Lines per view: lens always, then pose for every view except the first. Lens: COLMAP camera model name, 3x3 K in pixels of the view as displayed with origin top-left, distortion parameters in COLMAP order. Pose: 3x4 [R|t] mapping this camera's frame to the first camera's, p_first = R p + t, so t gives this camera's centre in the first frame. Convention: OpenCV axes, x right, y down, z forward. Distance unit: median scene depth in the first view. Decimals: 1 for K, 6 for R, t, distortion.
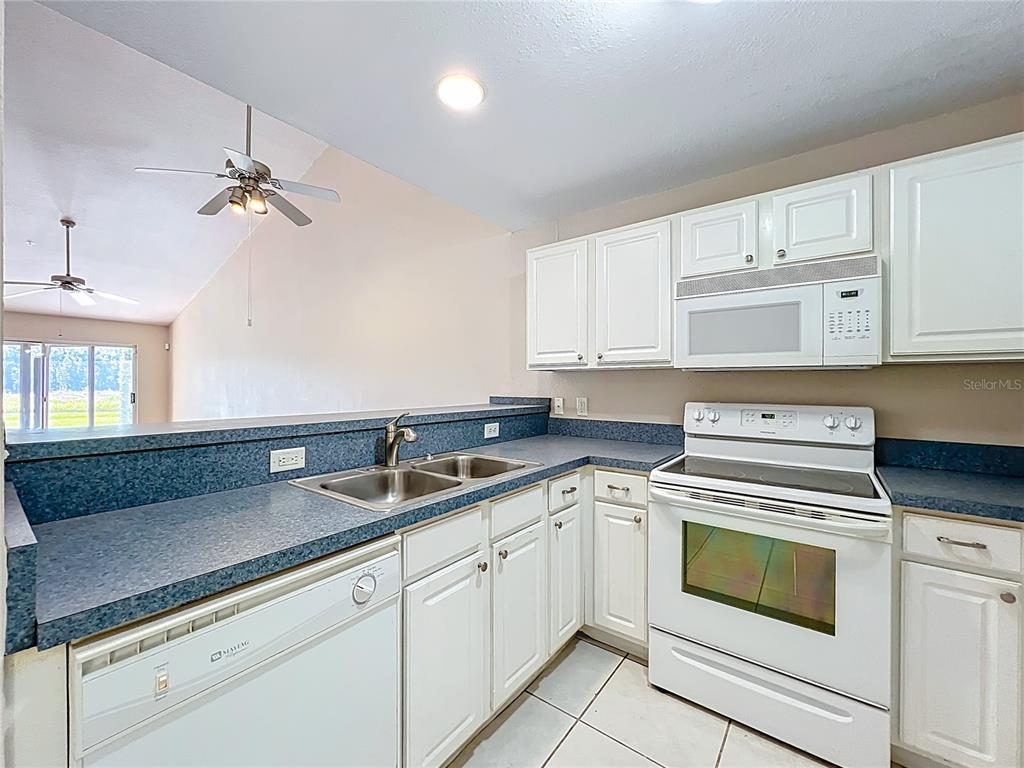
lens RADIAL K [[412.7, 0, 506.2], [0, 412.7, 380.7], [0, 0, 1]] dist [-0.000340, 0.000051]
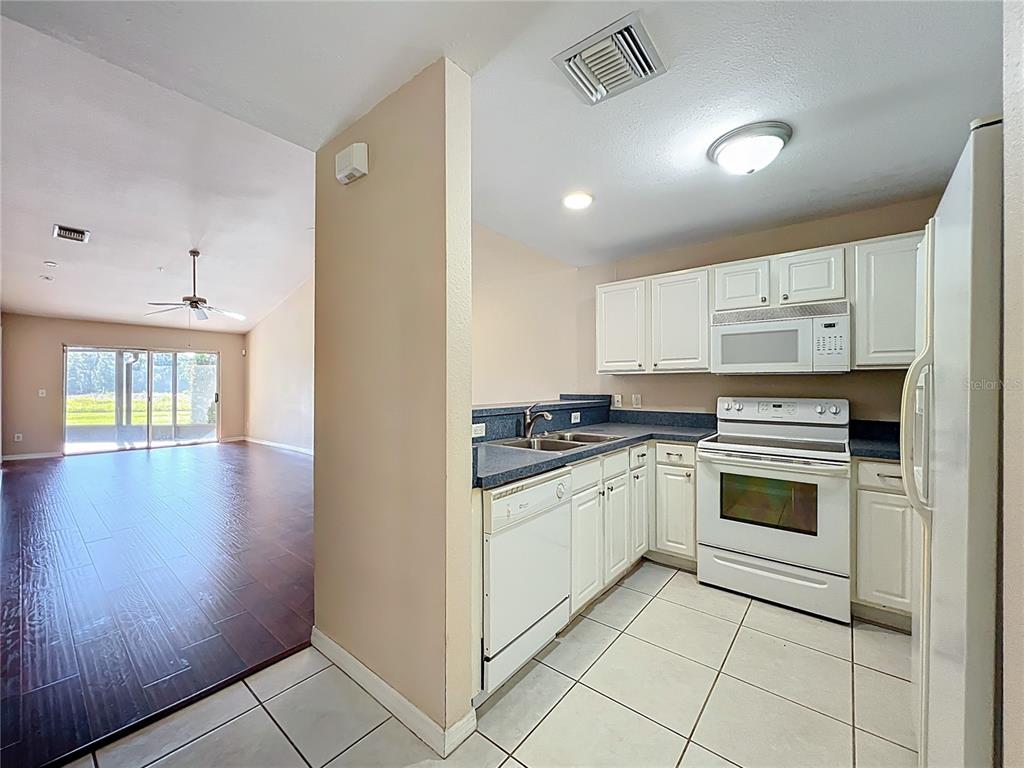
lens RADIAL K [[408.2, 0, 506.1], [0, 408.2, 381.1], [0, 0, 1]] dist [-0.001351, -0.000205]
pose [[0.999511, -0.002529, -0.031168, -0.297634], [0.002464, 0.999995, -0.002131, -0.001386], [0.031173, 0.002053, 0.999512, -0.504836]]
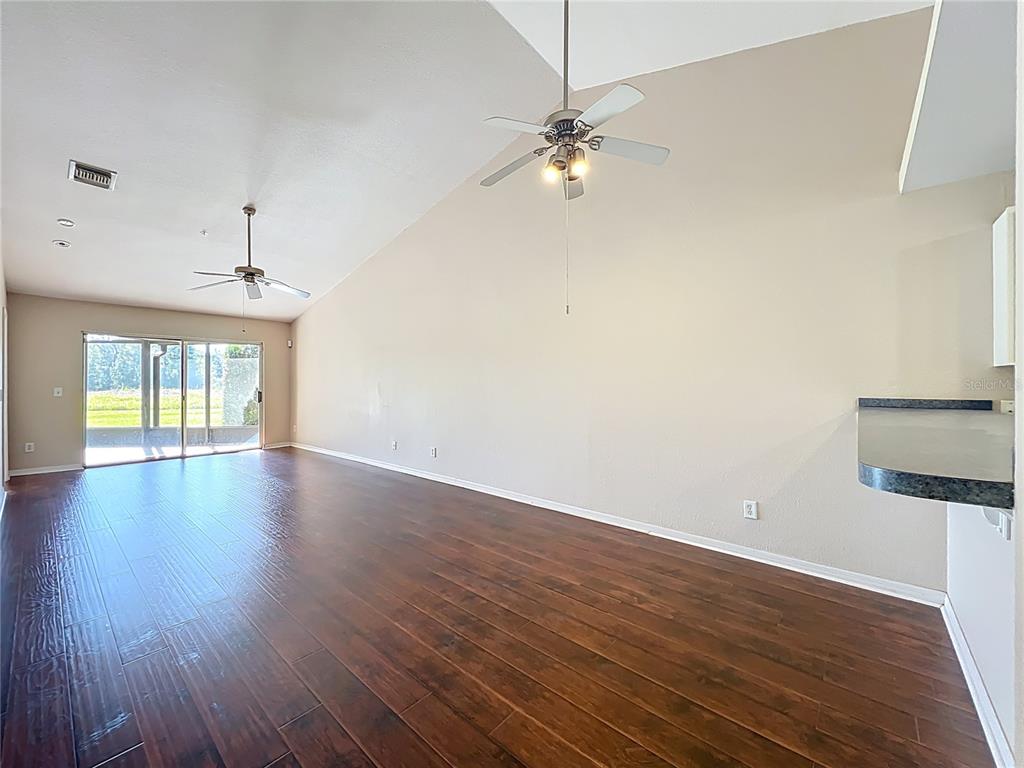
lens RADIAL K [[412.7, 0, 506.2], [0, 412.7, 380.7], [0, 0, 1]] dist [-0.000340, 0.000051]
pose [[0.998200, -0.000771, -0.059975, -1.215430], [0.001100, 0.999984, 0.005459, -0.002757], [0.059970, -0.005515, 0.998185, 0.283625]]
